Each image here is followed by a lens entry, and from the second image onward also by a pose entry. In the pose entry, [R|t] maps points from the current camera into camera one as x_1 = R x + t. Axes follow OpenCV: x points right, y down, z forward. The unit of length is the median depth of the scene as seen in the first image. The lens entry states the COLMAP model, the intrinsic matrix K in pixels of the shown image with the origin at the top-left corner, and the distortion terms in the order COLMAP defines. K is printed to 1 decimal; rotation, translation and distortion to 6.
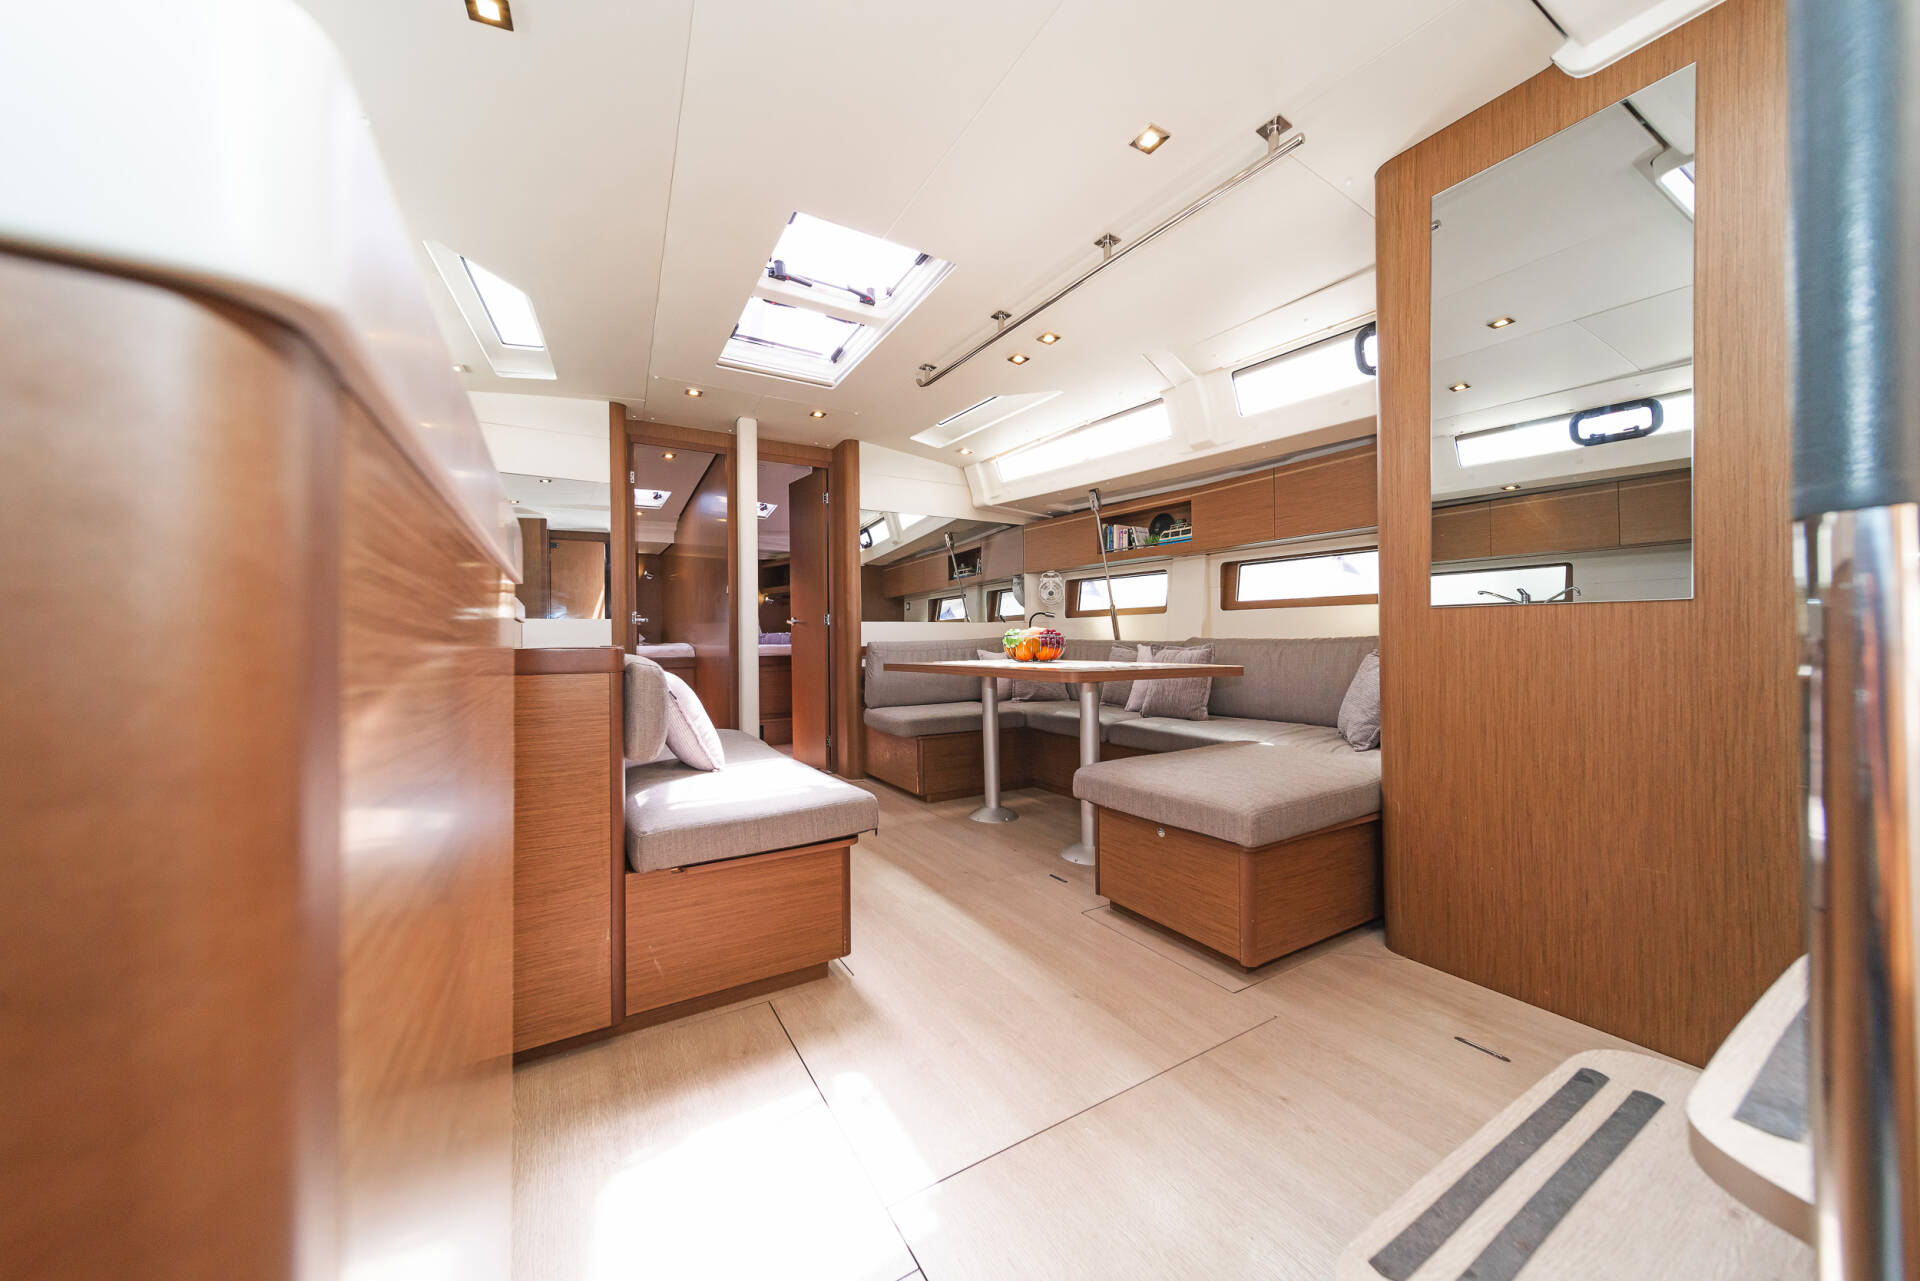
lens RADIAL K [[689.3, 0, 958.1], [0, 689.3, 628.7], [0, 0, 1]] dist [0.001509, -0.000056]
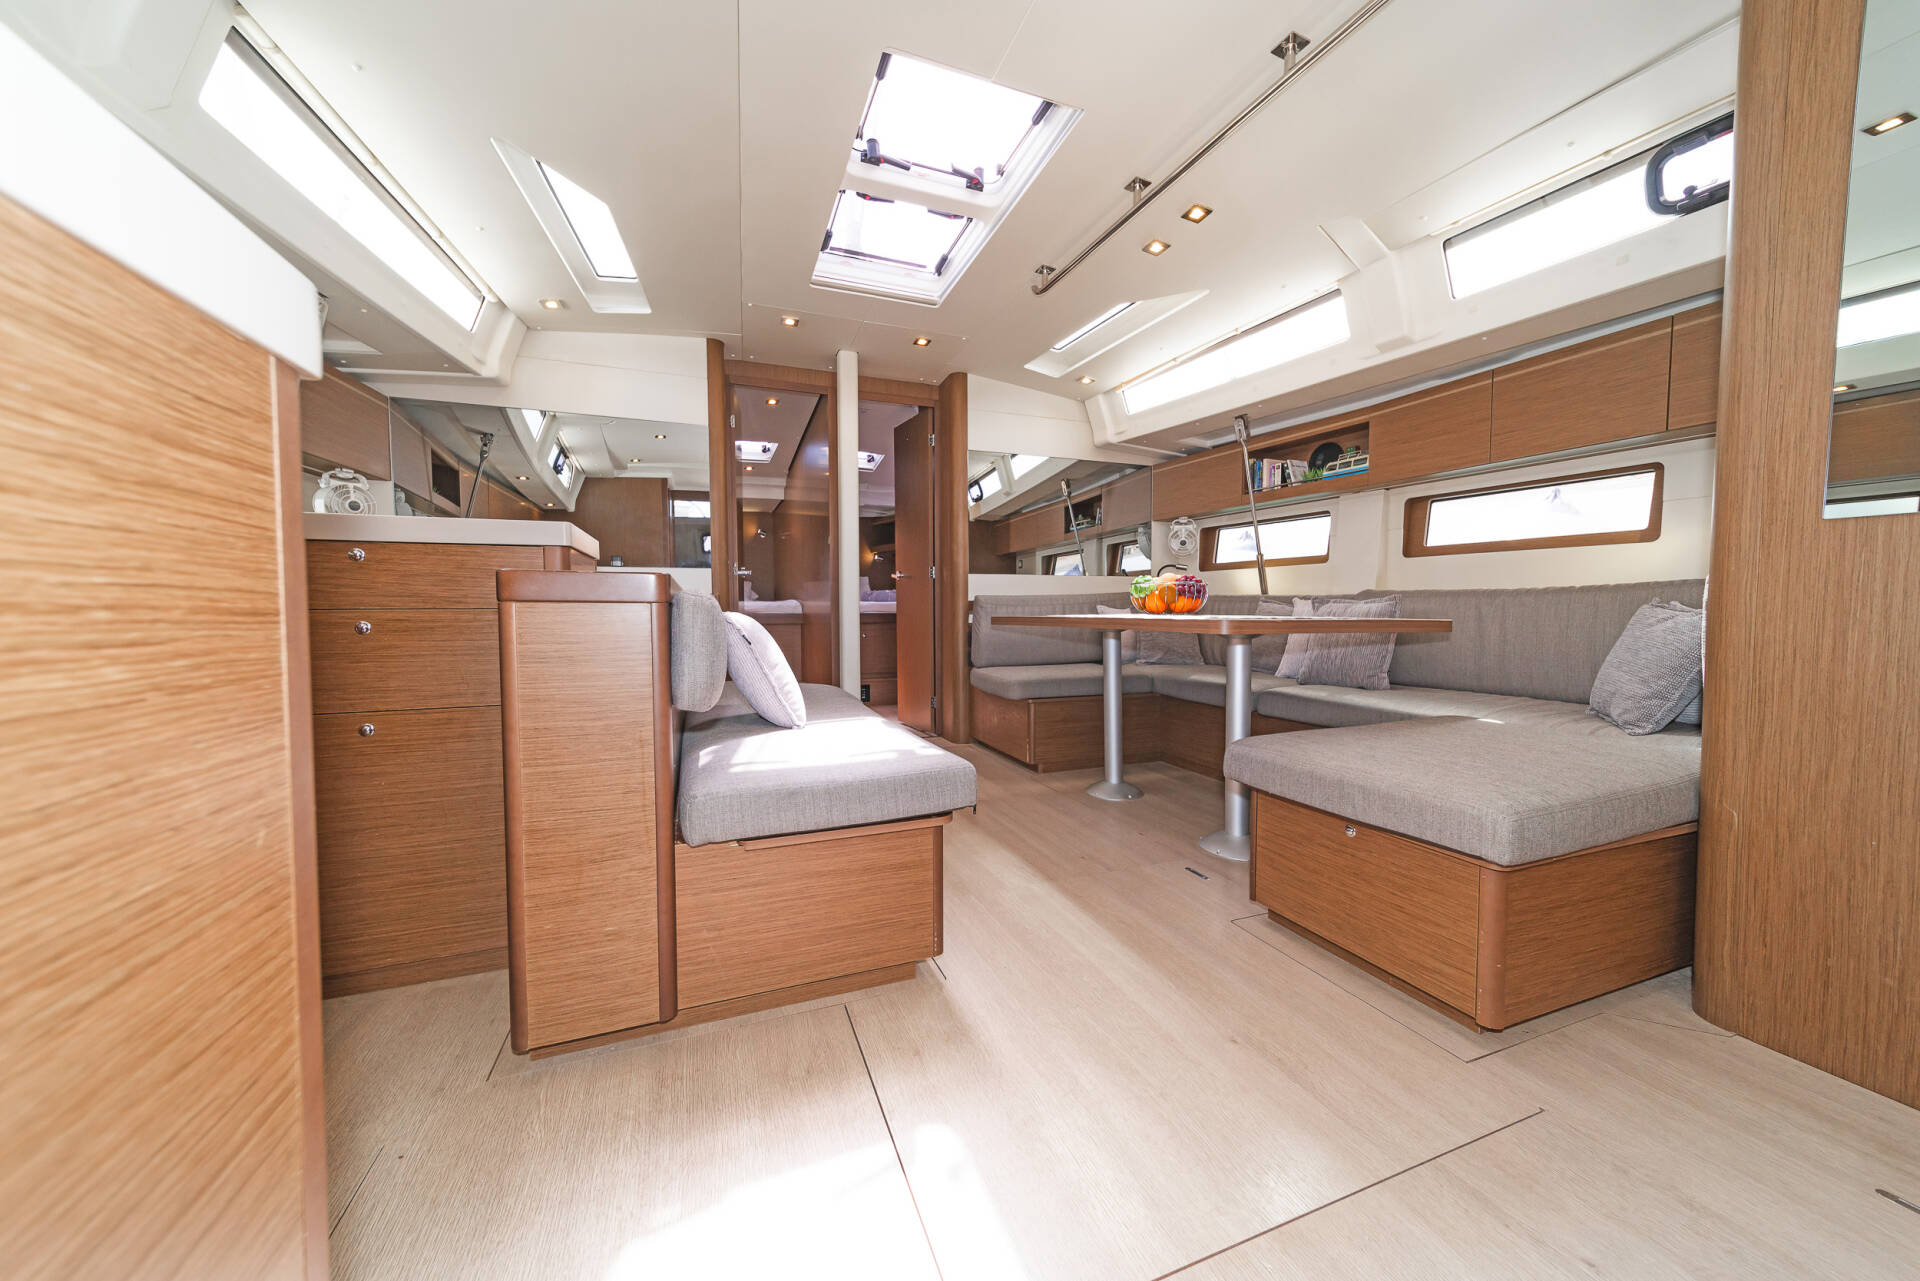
lens RADIAL K [[689.3, 0, 958.1], [0, 689.3, 628.7], [0, 0, 1]] dist [0.001509, -0.000056]
pose [[0.986760, 0.014897, -0.161502, -0.006667], [-0.007277, 0.998837, 0.047671, 0.027496], [0.162024, -0.045865, 0.985720, 0.129910]]
